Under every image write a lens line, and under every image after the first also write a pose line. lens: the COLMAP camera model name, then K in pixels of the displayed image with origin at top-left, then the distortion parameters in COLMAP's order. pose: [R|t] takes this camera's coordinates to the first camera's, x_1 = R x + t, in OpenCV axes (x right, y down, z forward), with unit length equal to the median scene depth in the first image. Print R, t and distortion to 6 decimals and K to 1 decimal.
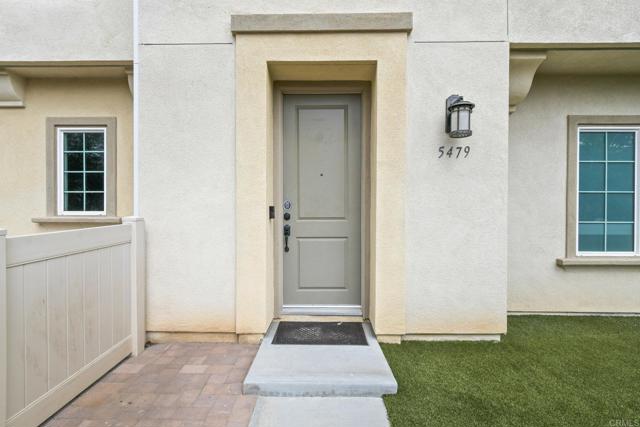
lens RADIAL K [[321.8, 0, 320.0], [0, 321.8, 213.5], [0, 0, 1]] dist [-0.000359, -0.000032]
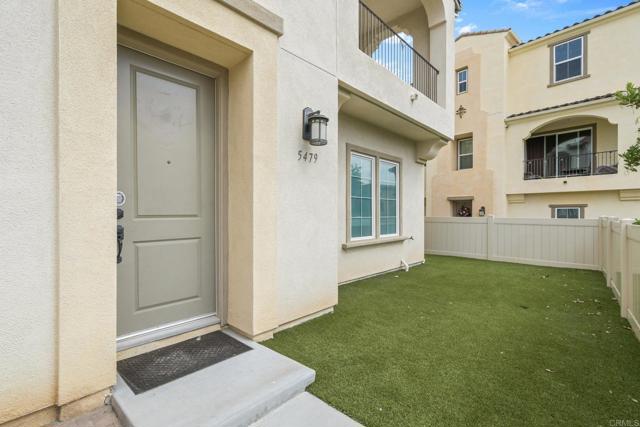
lens RADIAL K [[297.8, 0, 320.0], [0, 297.8, 213.5], [0, 0, 1]] dist [0.001850, 0.000078]
pose [[0.664893, -0.000321, 0.746939, -0.350181], [0.008306, 0.999941, -0.006964, 0.019796], [-0.746893, 0.010835, 0.664856, 0.255798]]
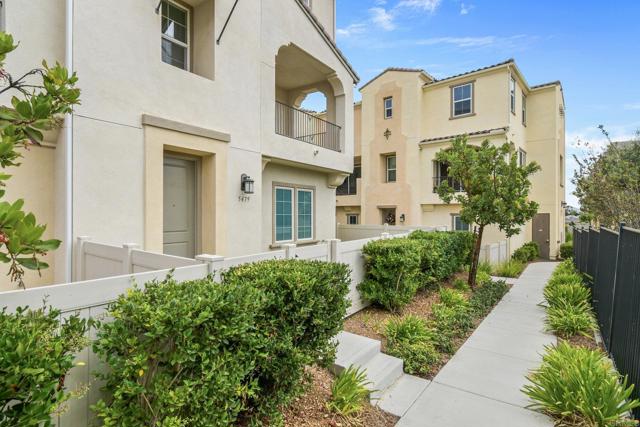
lens RADIAL K [[345.0, 0, 320.0], [0, 345.0, 213.5], [0, 0, 1]] dist [0.003837, 0.000270]
pose [[0.574976, -0.000998, 0.818170, -1.217361], [0.007259, 0.999966, -0.003881, -0.077967], [-0.818138, 0.008171, 0.574964, -0.790858]]
